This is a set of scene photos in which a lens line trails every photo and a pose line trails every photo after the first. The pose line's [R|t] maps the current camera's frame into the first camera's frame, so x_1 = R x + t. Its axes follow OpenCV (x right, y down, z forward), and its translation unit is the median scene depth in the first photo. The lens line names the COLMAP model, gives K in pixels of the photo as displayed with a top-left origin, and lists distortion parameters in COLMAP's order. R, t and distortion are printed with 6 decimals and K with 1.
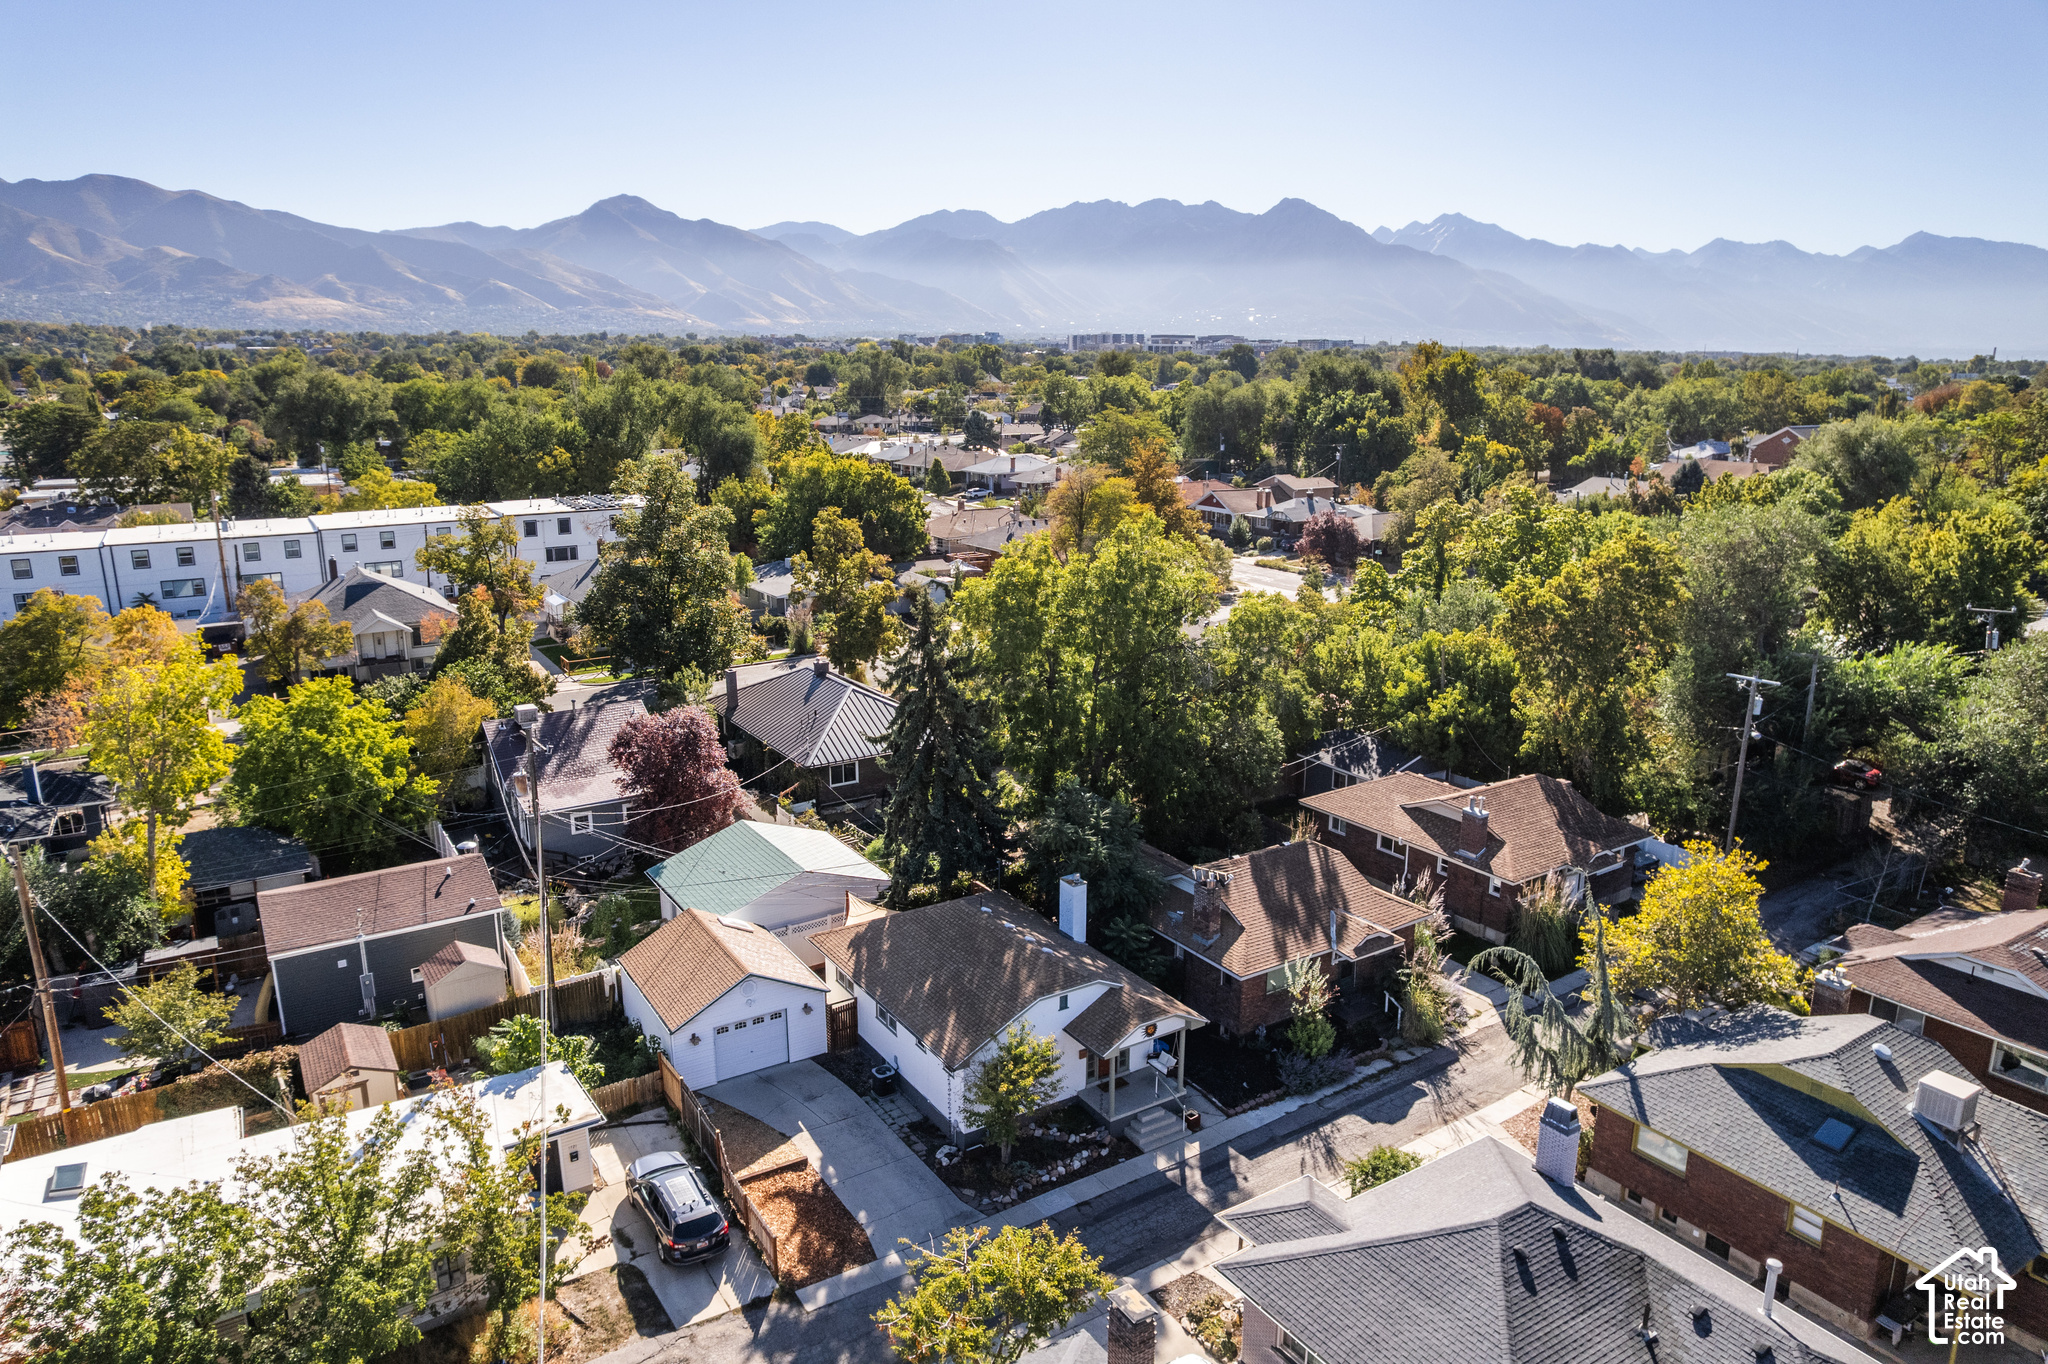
lens RADIAL K [[1316.1, 0, 1021.7], [0, 1316.1, 681.0], [0, 0, 1]] dist [-0.089749, 0.080382]
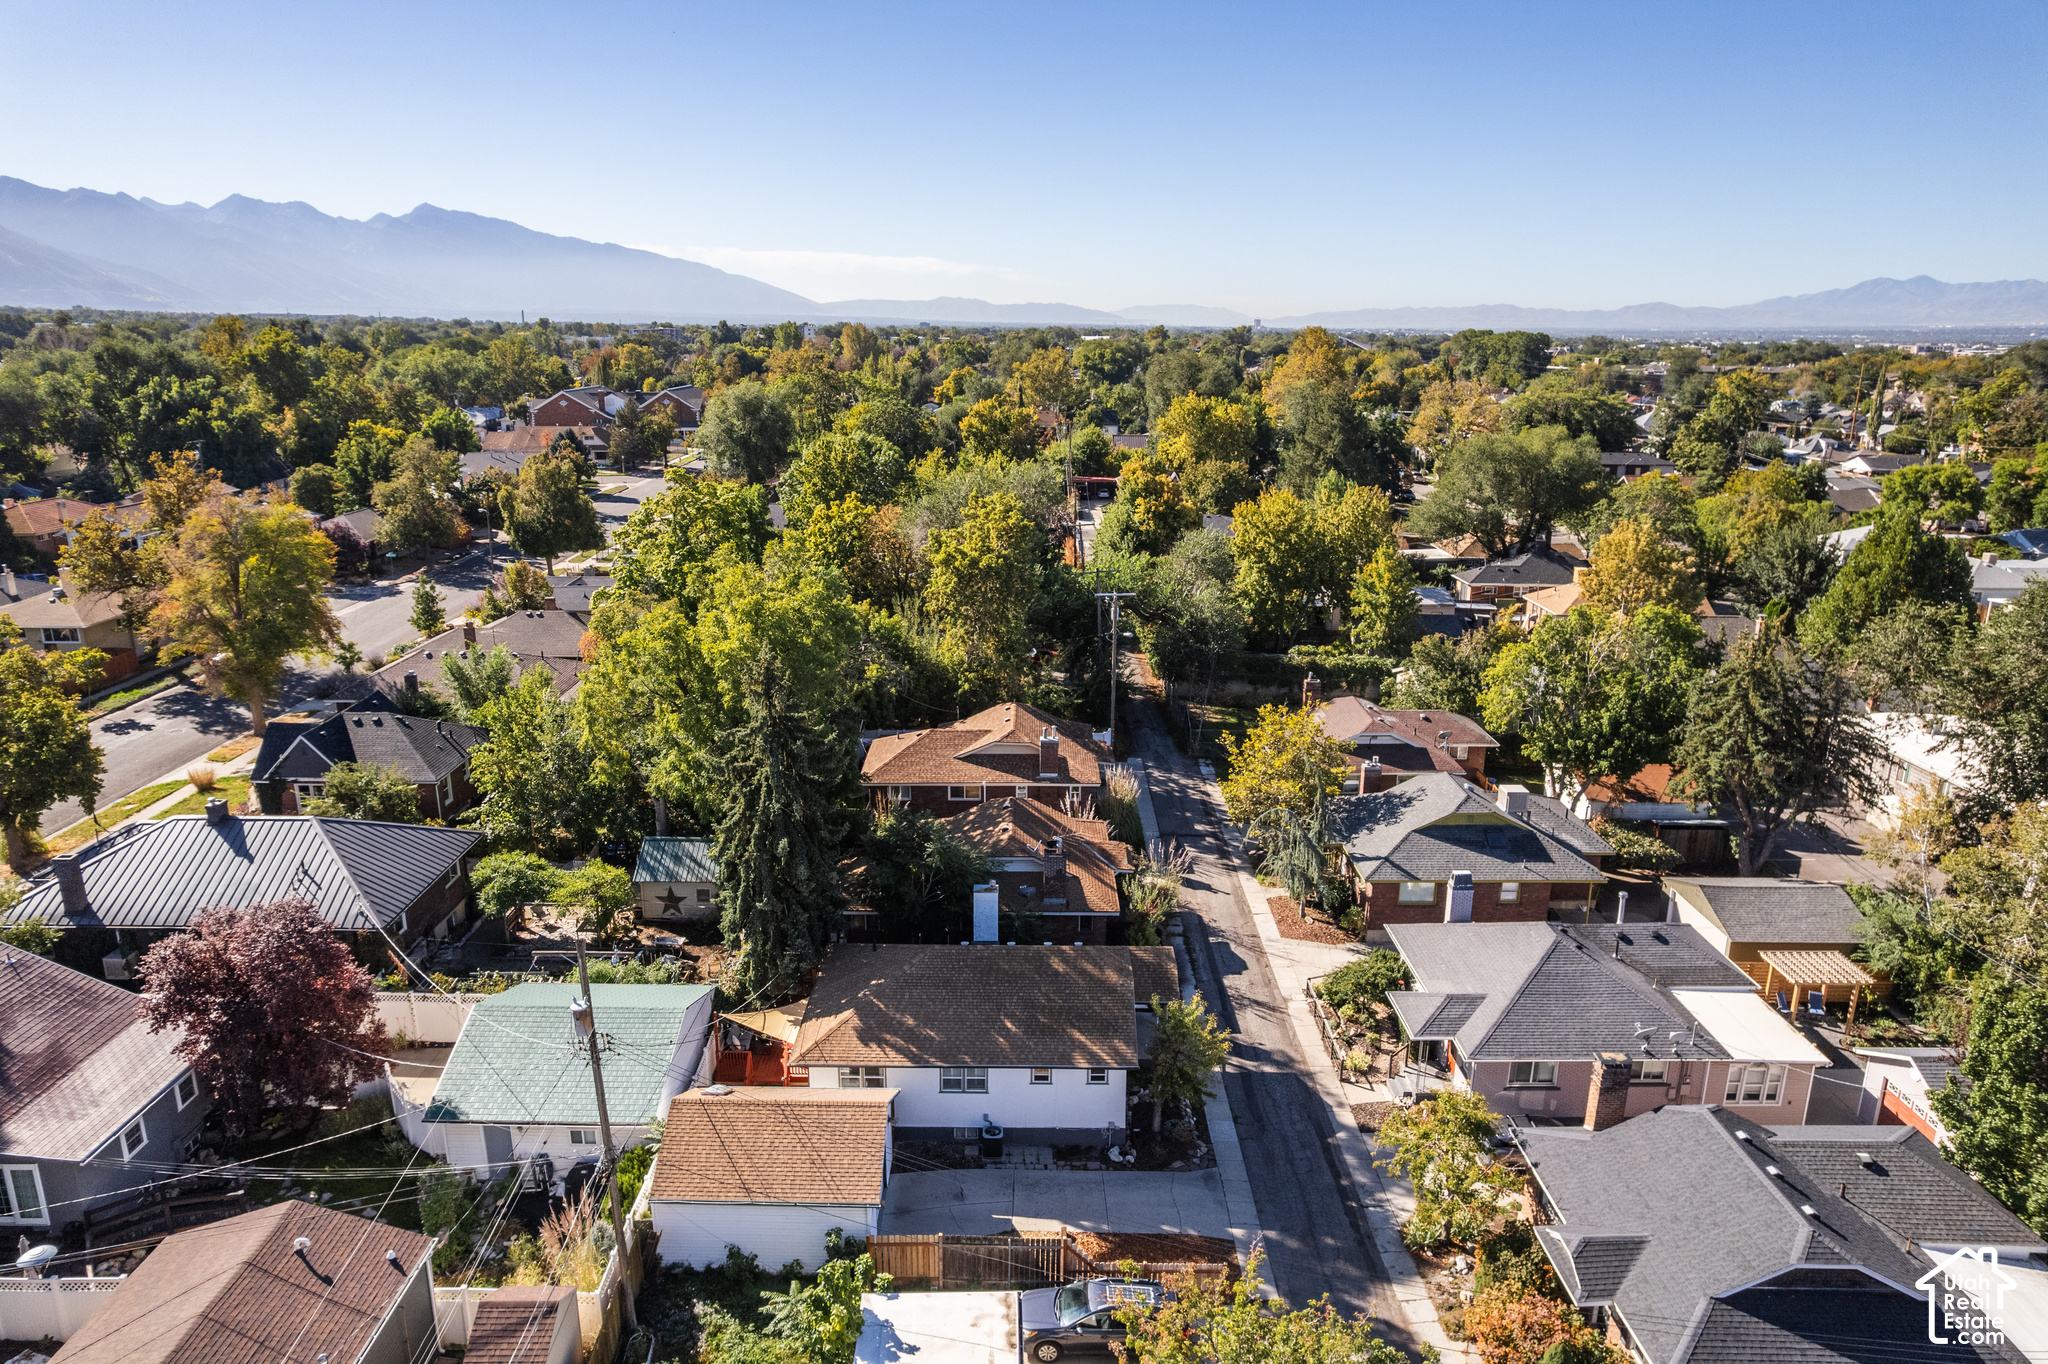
lens RADIAL K [[1316.1, 0, 1021.7], [0, 1316.1, 681.0], [0, 0, 1]] dist [-0.089749, 0.080382]
pose [[0.541287, -0.215000, 0.812886, -0.310702], [0.191967, 0.972823, 0.129474, -0.055071], [-0.818631, 0.085965, 0.567850, 0.159528]]
